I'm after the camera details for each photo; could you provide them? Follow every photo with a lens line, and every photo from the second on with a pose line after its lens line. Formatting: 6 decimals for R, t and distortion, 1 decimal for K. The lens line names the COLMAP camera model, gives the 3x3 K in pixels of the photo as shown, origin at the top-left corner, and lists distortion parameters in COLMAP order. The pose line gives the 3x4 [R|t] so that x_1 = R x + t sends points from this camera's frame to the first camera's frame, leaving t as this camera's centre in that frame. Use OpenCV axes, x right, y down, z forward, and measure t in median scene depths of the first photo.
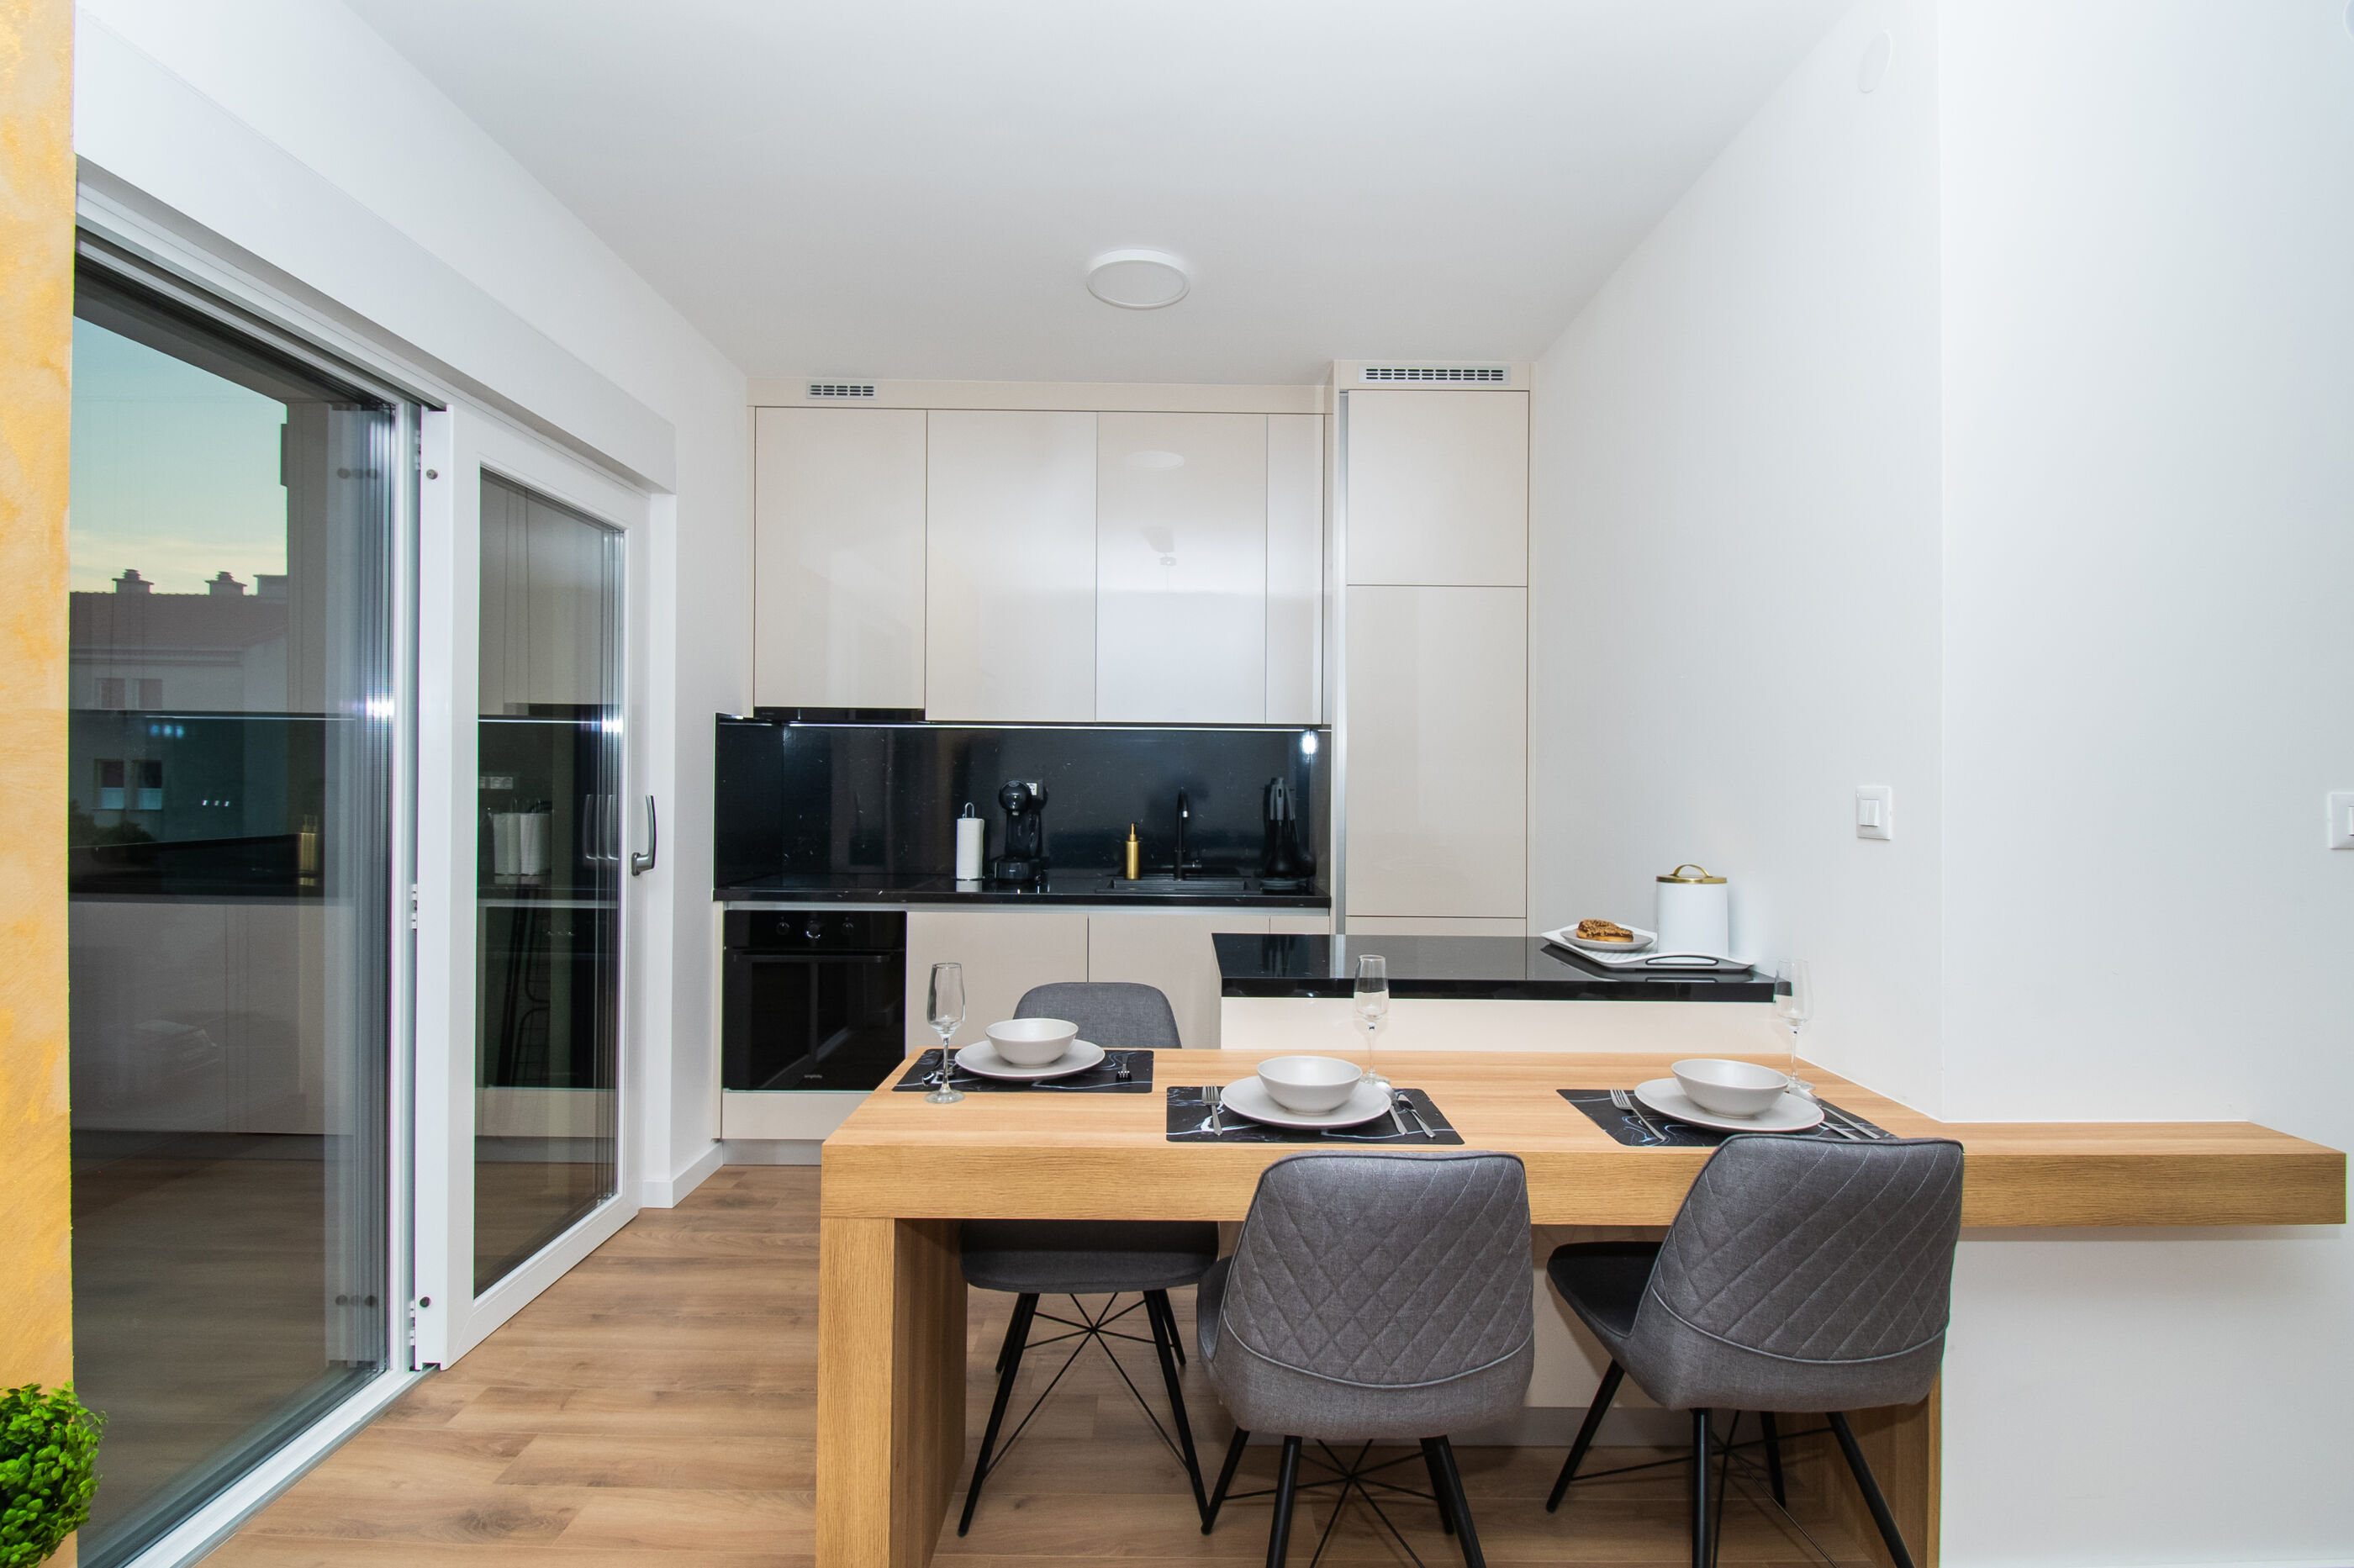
lens RADIAL K [[1075.2, 0, 1184.7], [0, 1075.2, 783.5], [0, 0, 1]] dist [-0.000793, -0.000836]
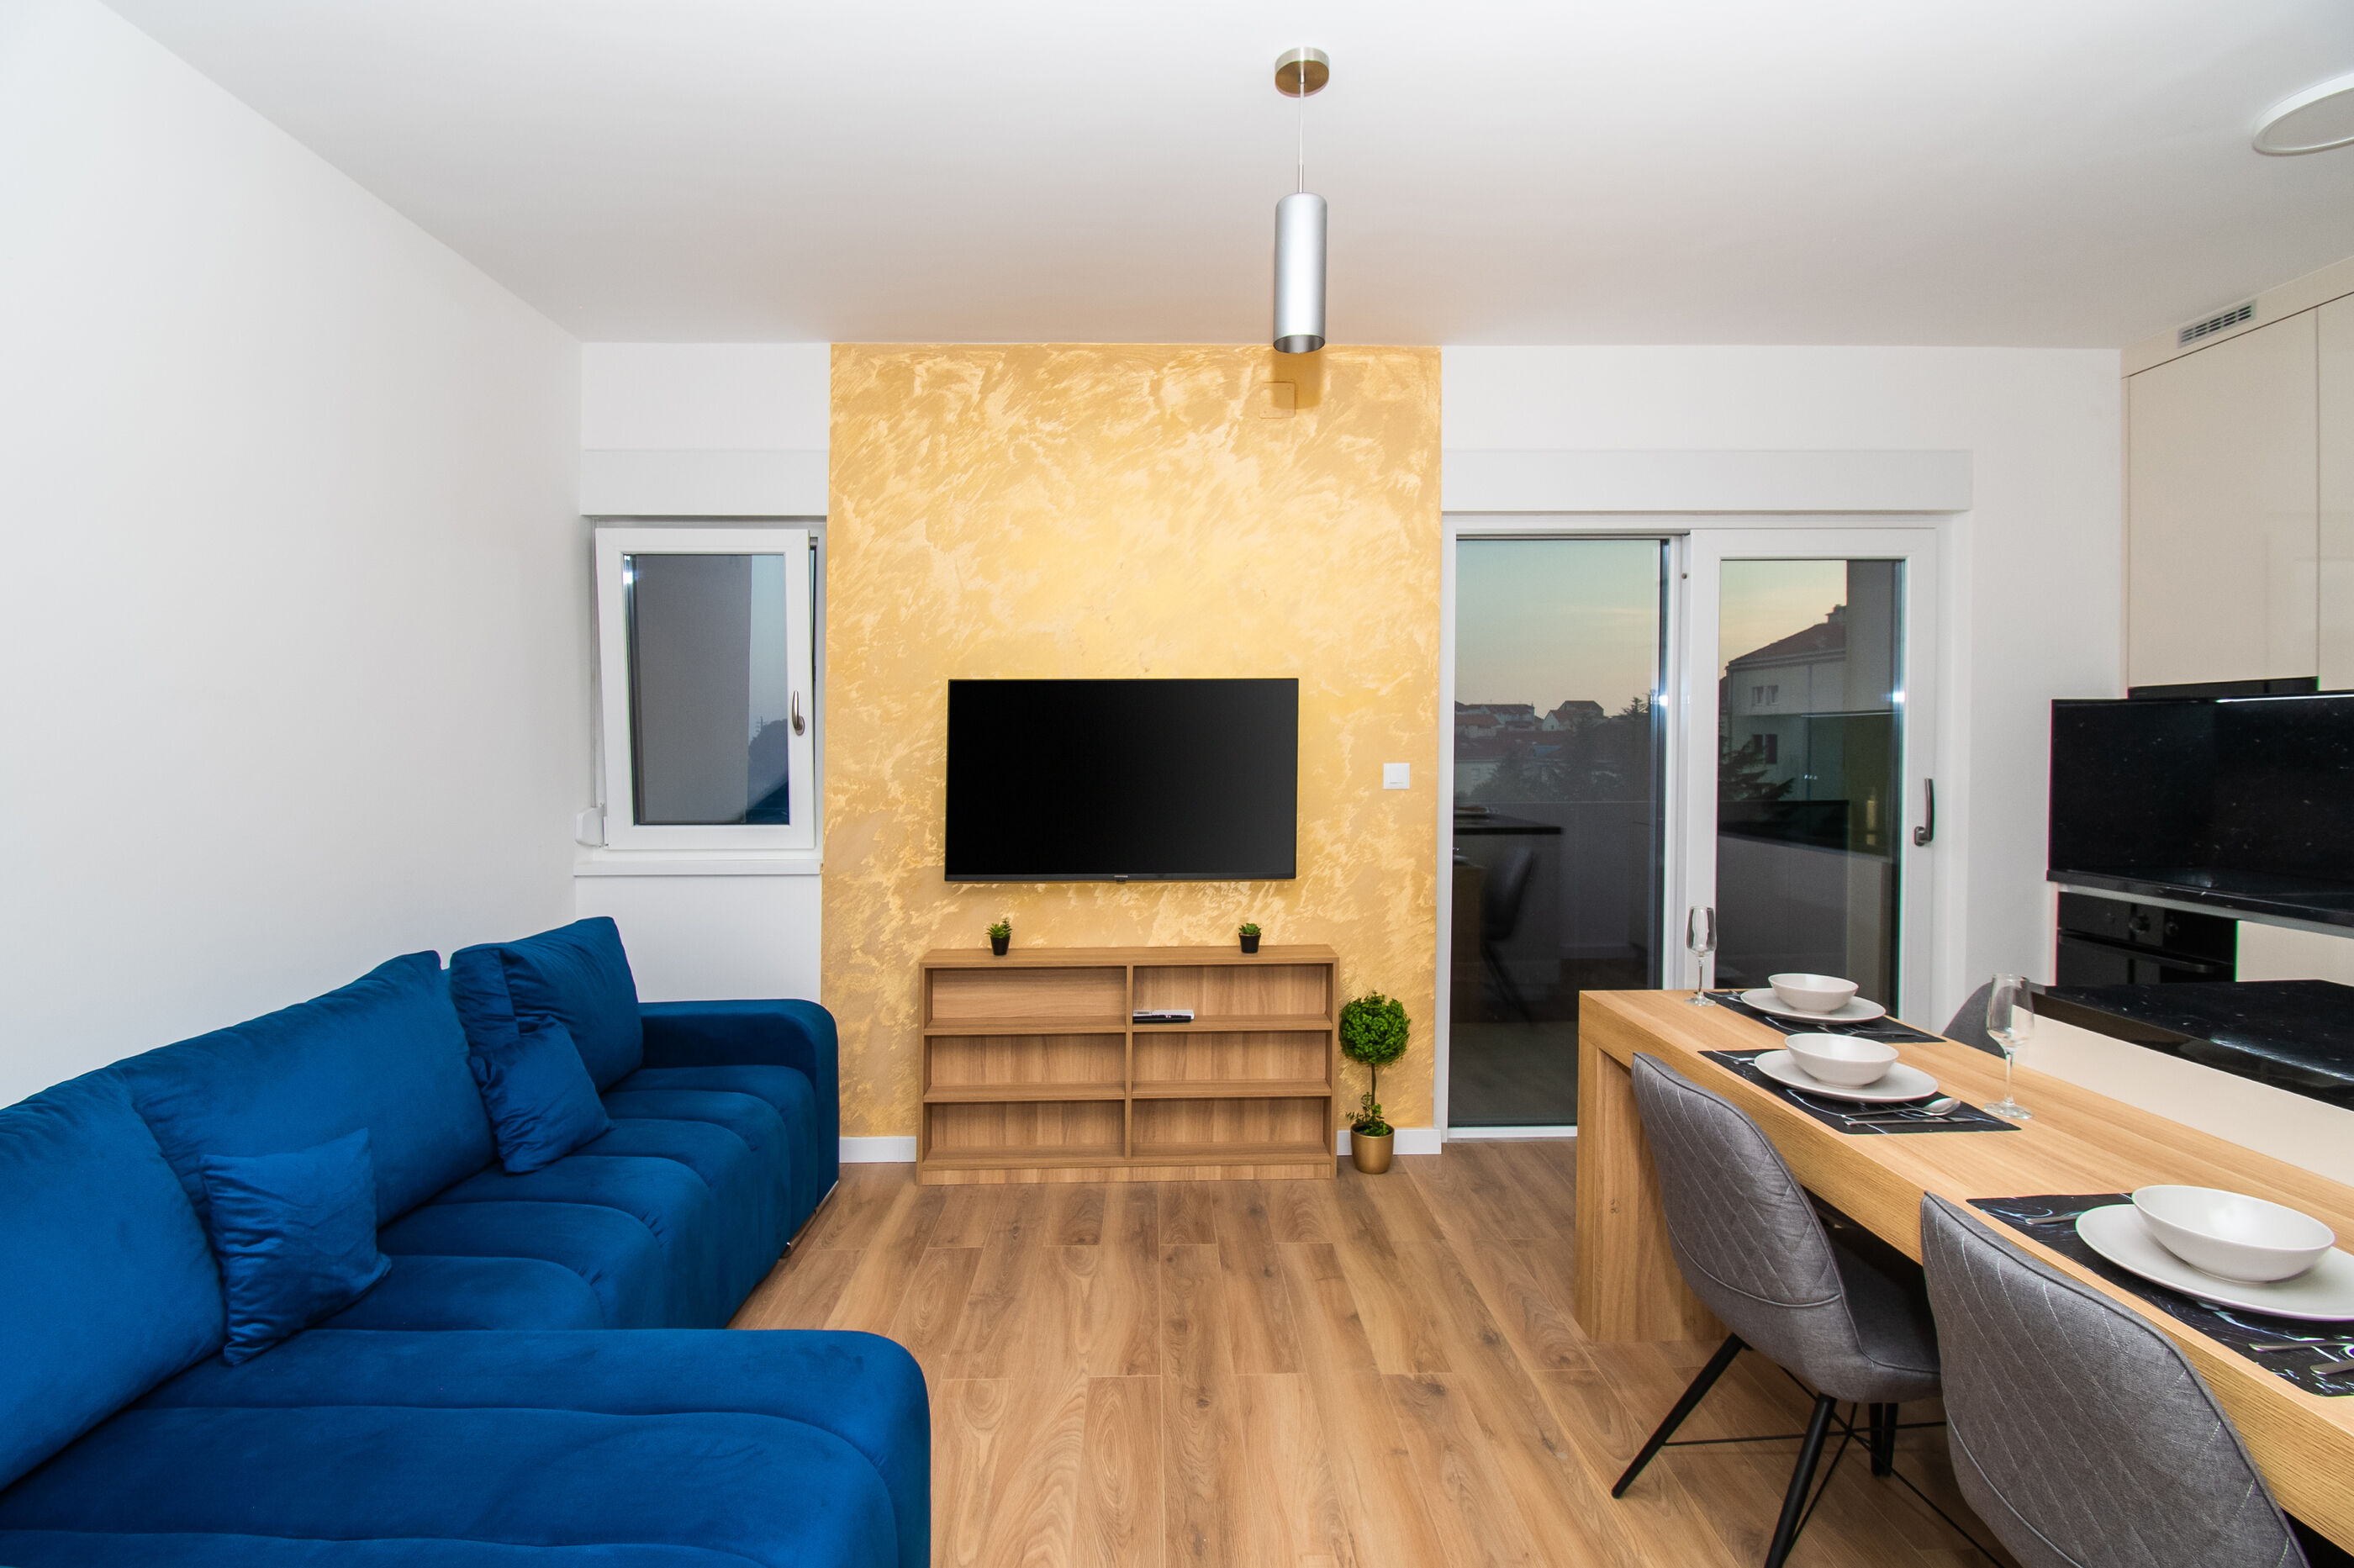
lens RADIAL K [[1044.7, 0, 1204.8], [0, 1044.7, 744.1], [0, 0, 1]] dist [0.015606, -0.020441]
pose [[0.011063, -0.009110, -0.999897, 0.713329], [0.001900, 0.999957, -0.009089, -0.018941], [0.999937, -0.001799, 0.011080, 0.218808]]
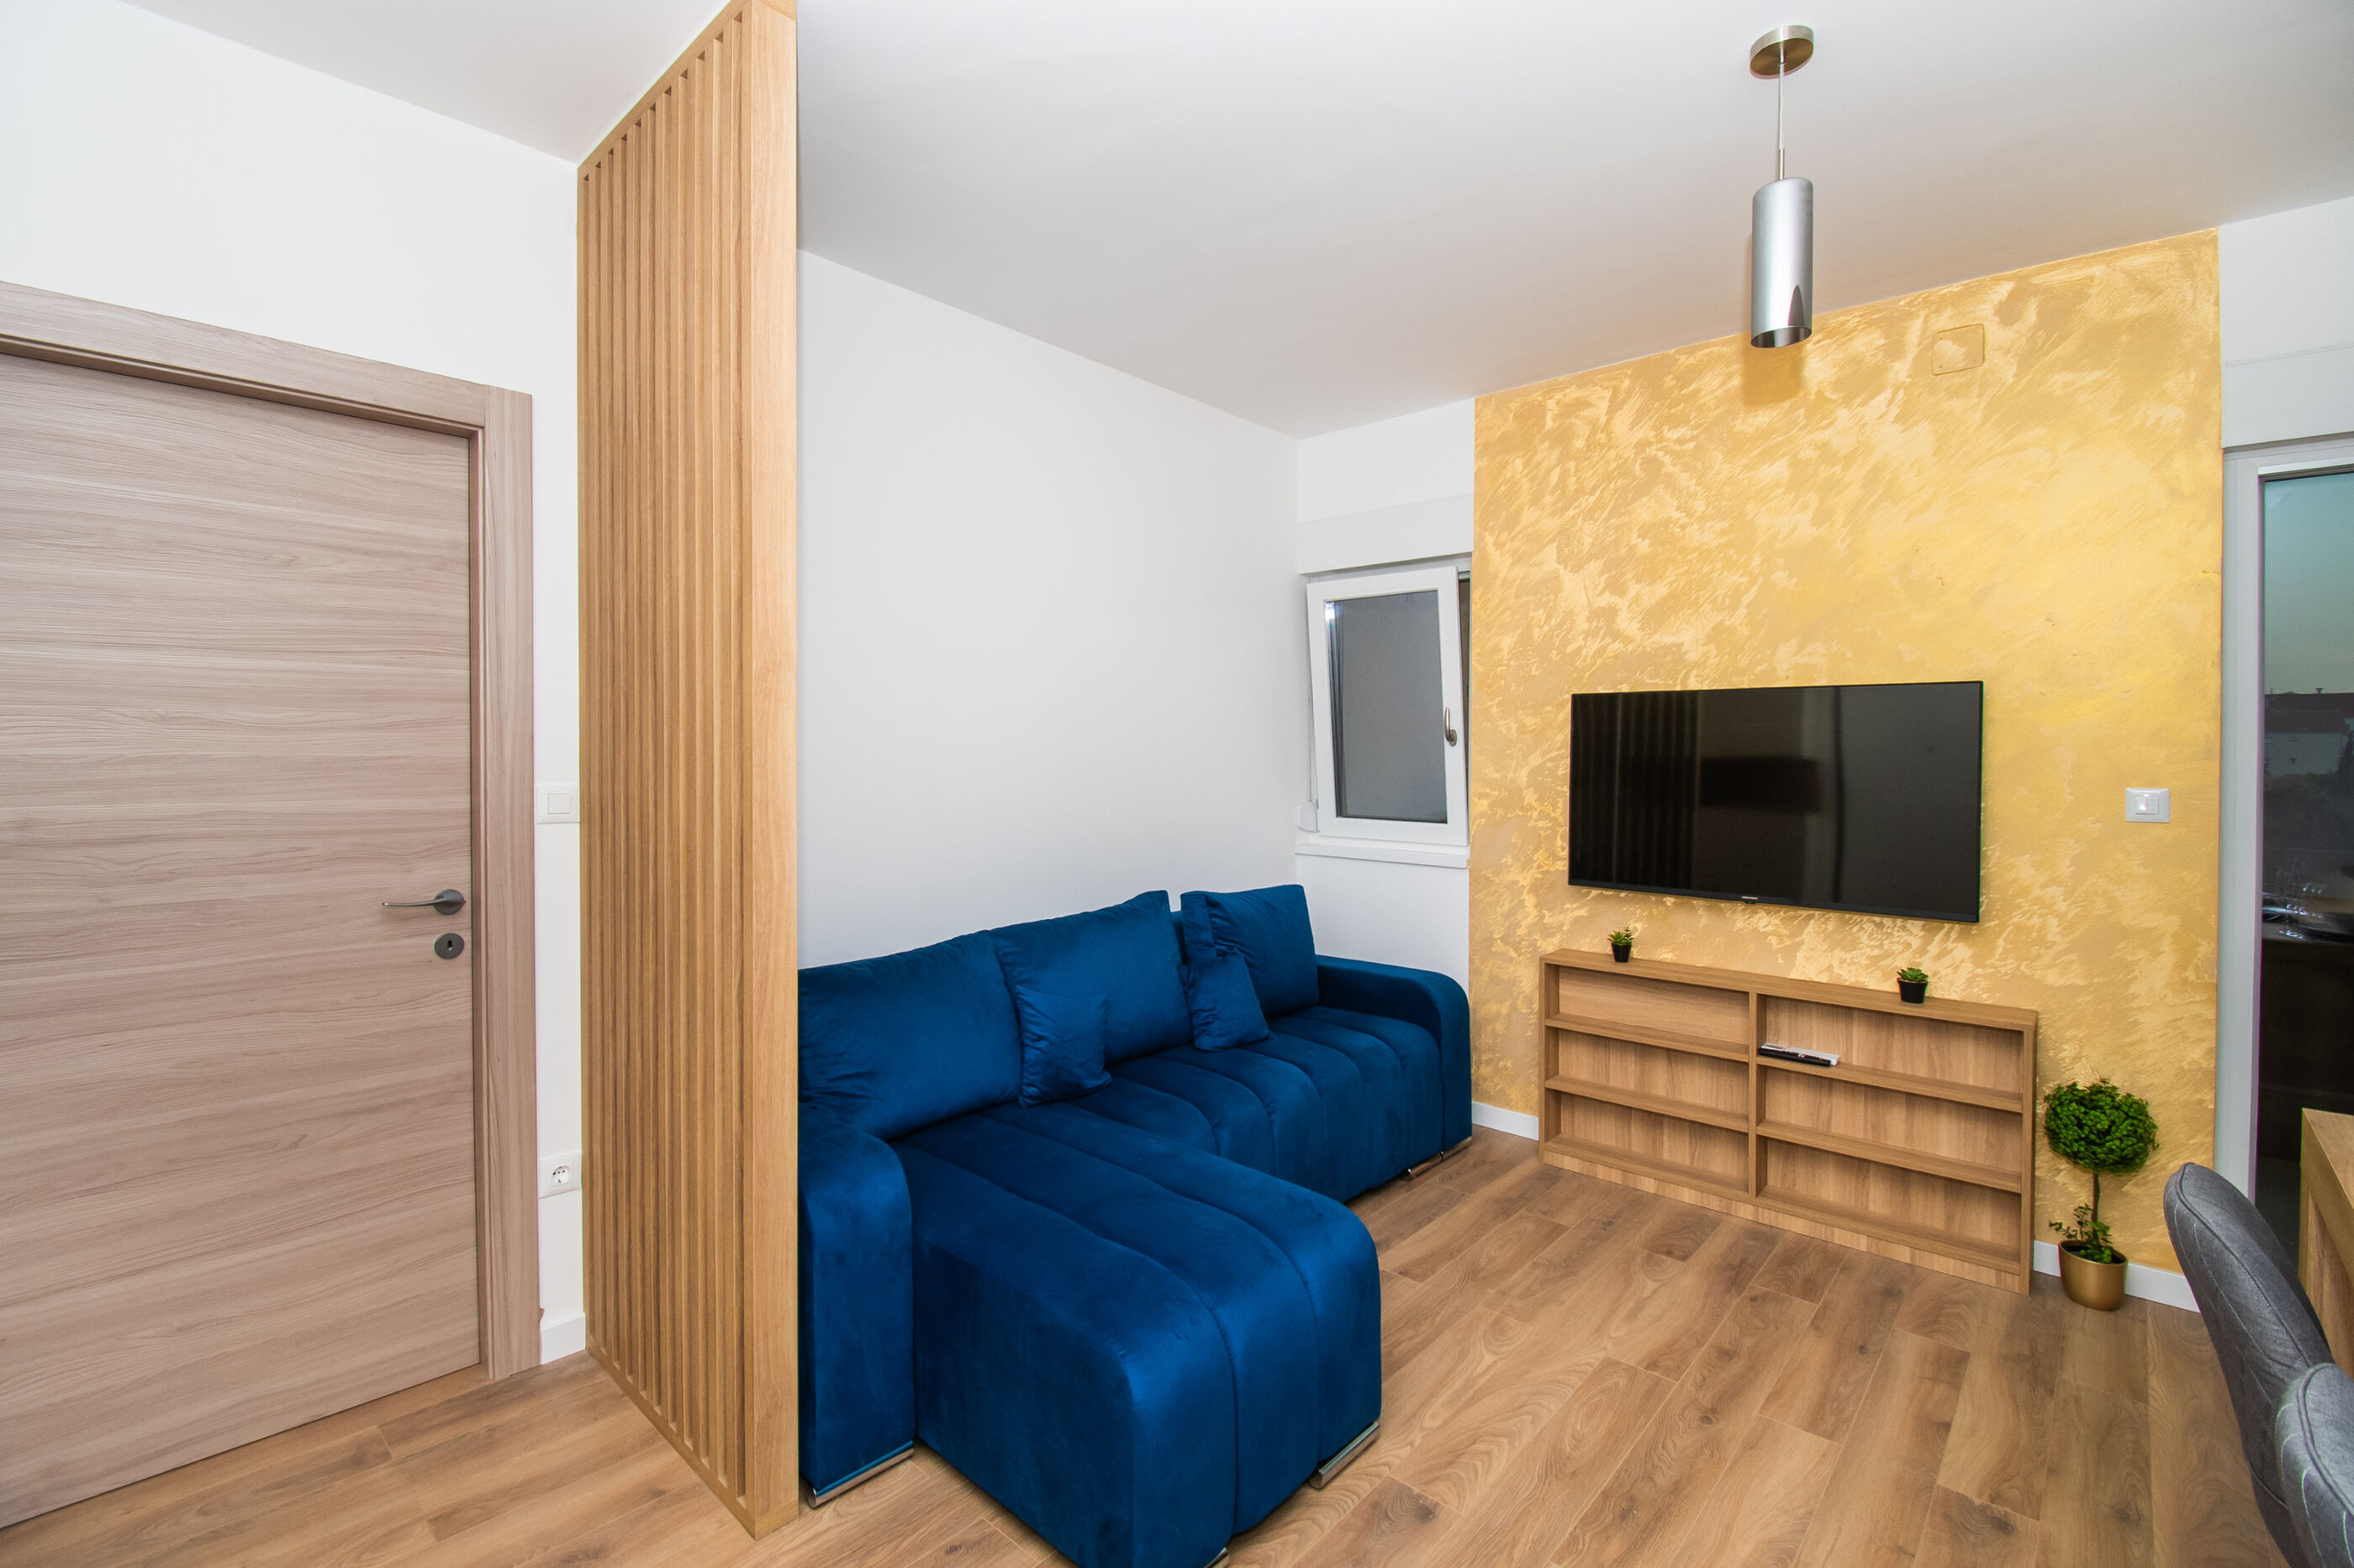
lens RADIAL K [[1063.7, 0, 1181.7], [0, 1063.7, 774.0], [0, 0, 1]] dist [0.003586, -0.012018]
pose [[-0.686462, 0.003404, -0.727158, 0.769138], [-0.014776, 0.999717, 0.018629, -0.024900], [0.727016, 0.023533, -0.686217, 0.471677]]
